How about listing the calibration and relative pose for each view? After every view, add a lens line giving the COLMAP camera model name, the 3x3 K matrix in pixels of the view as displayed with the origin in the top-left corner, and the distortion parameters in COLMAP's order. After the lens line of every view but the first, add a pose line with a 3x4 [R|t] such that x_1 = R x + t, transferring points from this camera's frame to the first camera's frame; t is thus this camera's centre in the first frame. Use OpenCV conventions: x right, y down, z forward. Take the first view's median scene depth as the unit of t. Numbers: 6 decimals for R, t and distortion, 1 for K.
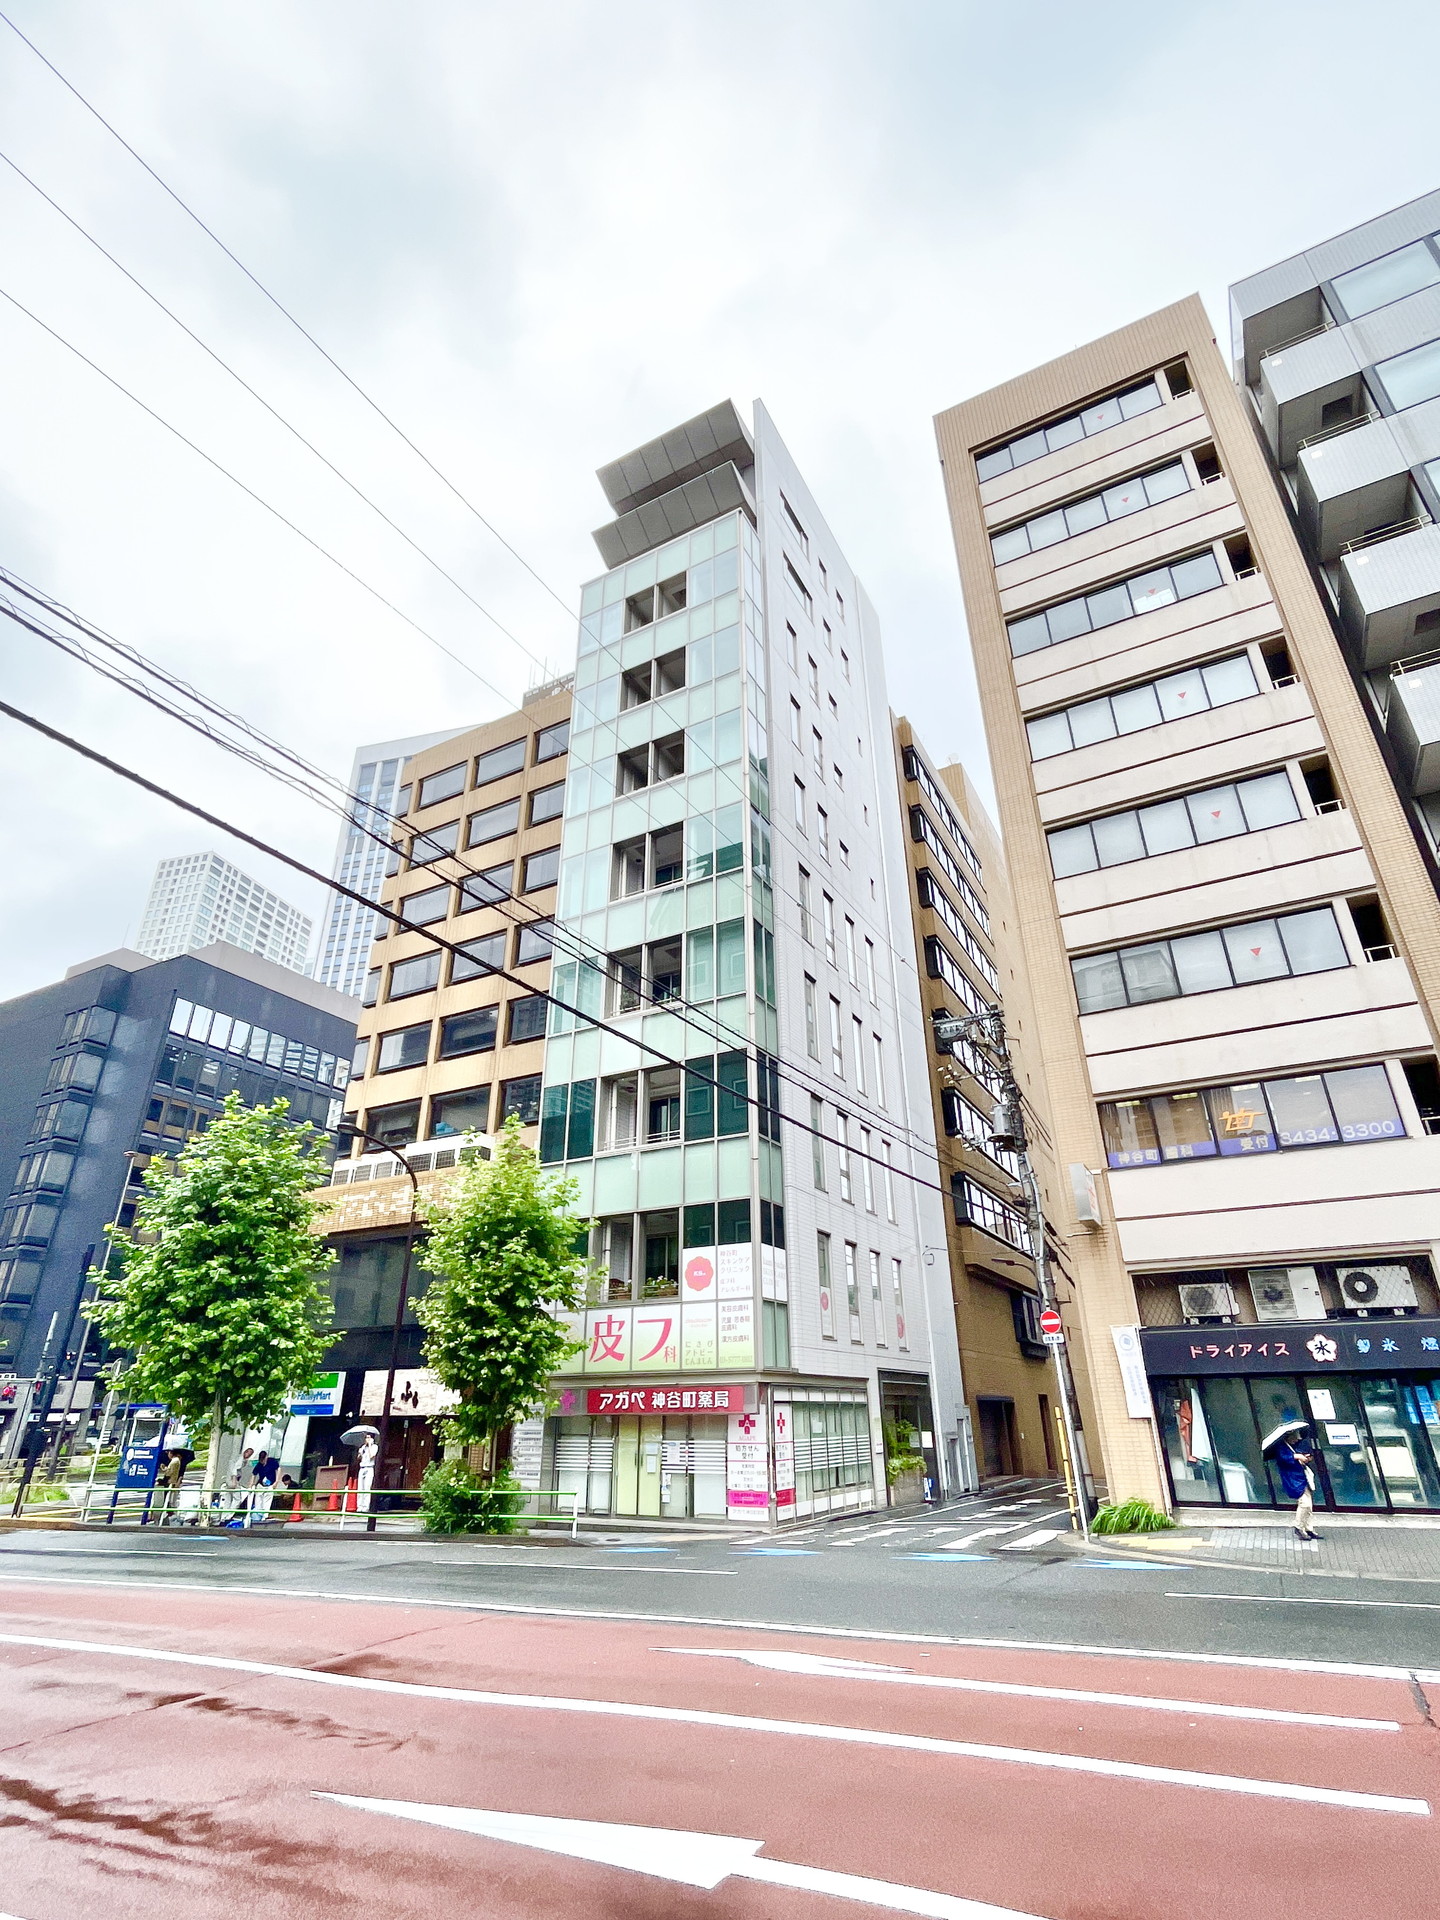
lens RADIAL K [[930.2, 0, 735.6], [0, 930.2, 971.4], [0, 0, 1]] dist [-0.004616, 0.001713]
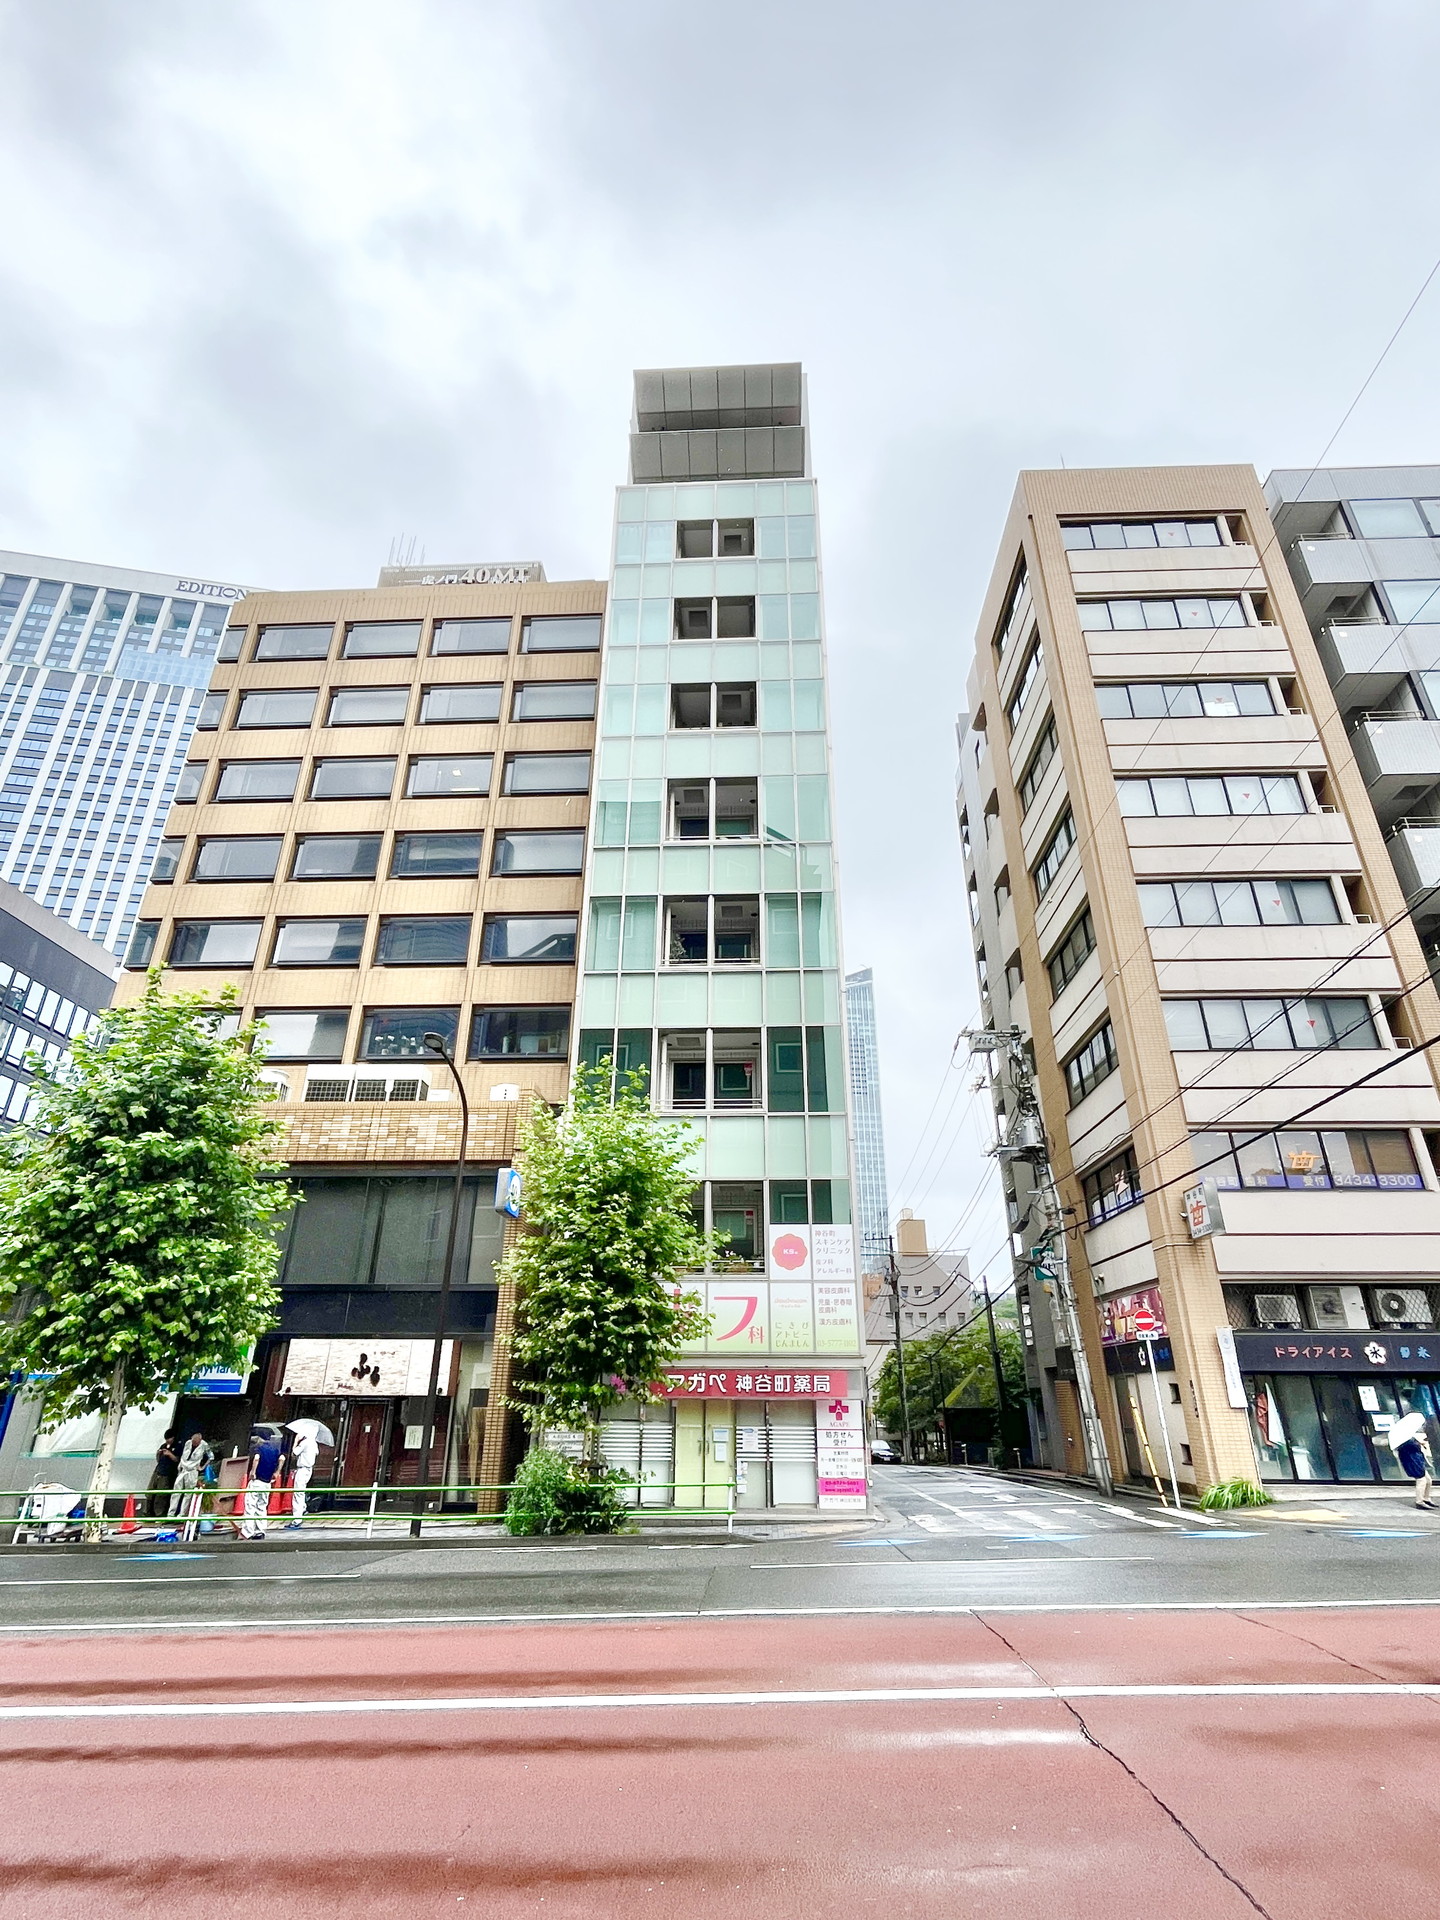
lens RADIAL K [[930.2, 0, 727.4], [0, 930.2, 967.6], [0, 0, 1]] dist [-0.004616, 0.001713]
pose [[0.901353, 0.194905, 0.386749, -0.532303], [-0.197152, 0.979773, -0.034285, 0.087040], [-0.385609, -0.045346, 0.921547, 0.164551]]
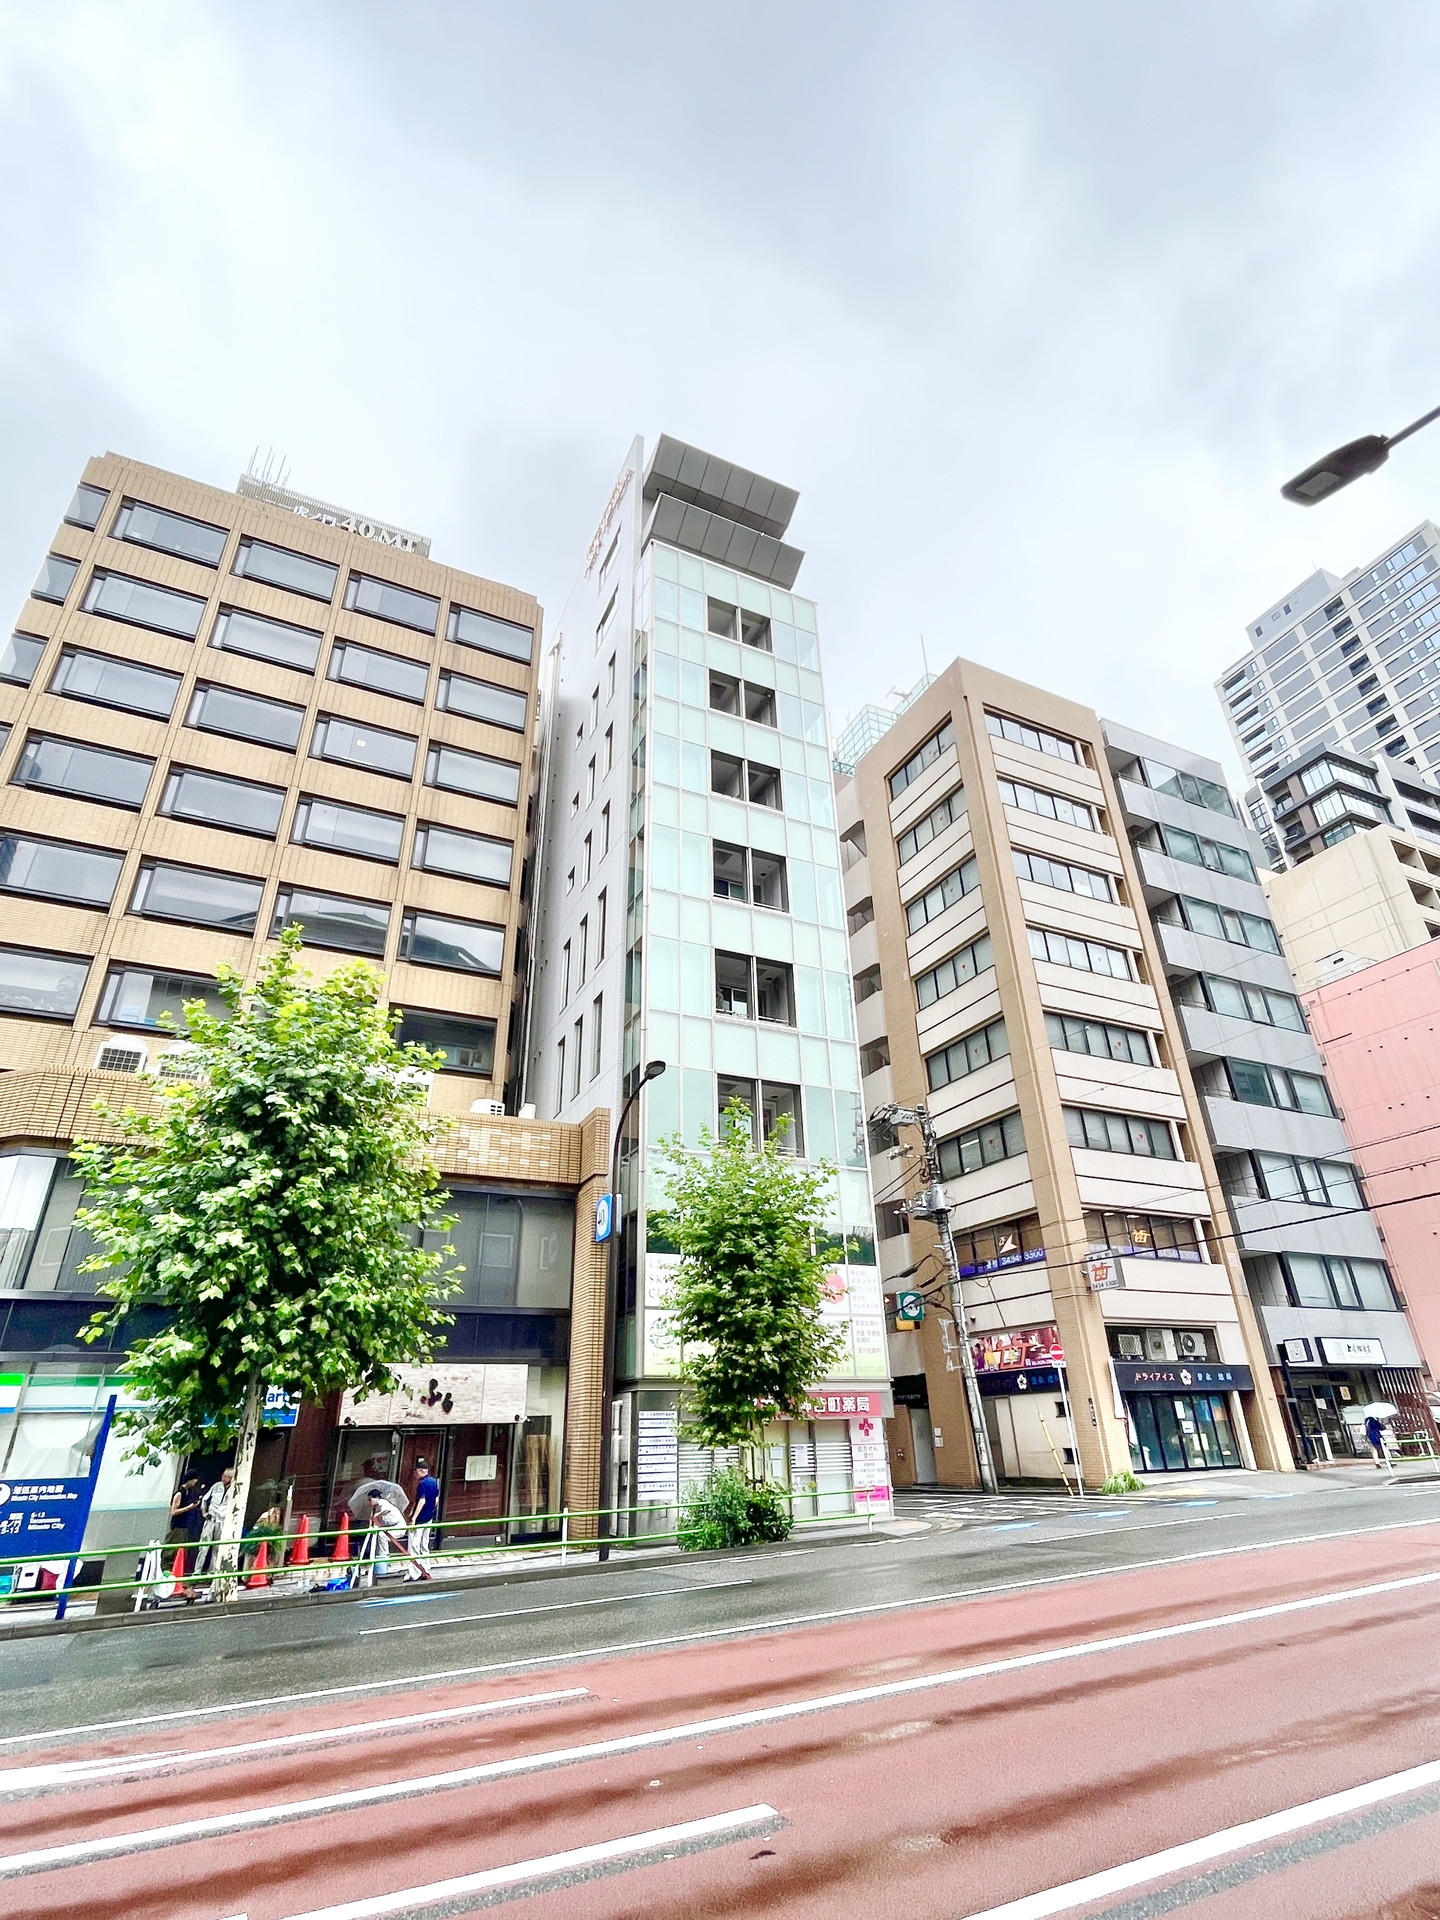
lens RADIAL K [[930.2, 0, 719.2], [0, 930.2, 967.8], [0, 0, 1]] dist [-0.004616, 0.001713]
pose [[0.592307, 0.359720, 0.720953, -1.055799], [-0.329404, 0.924718, -0.190763, 0.234821], [-0.735299, -0.124494, 0.666210, 0.429896]]
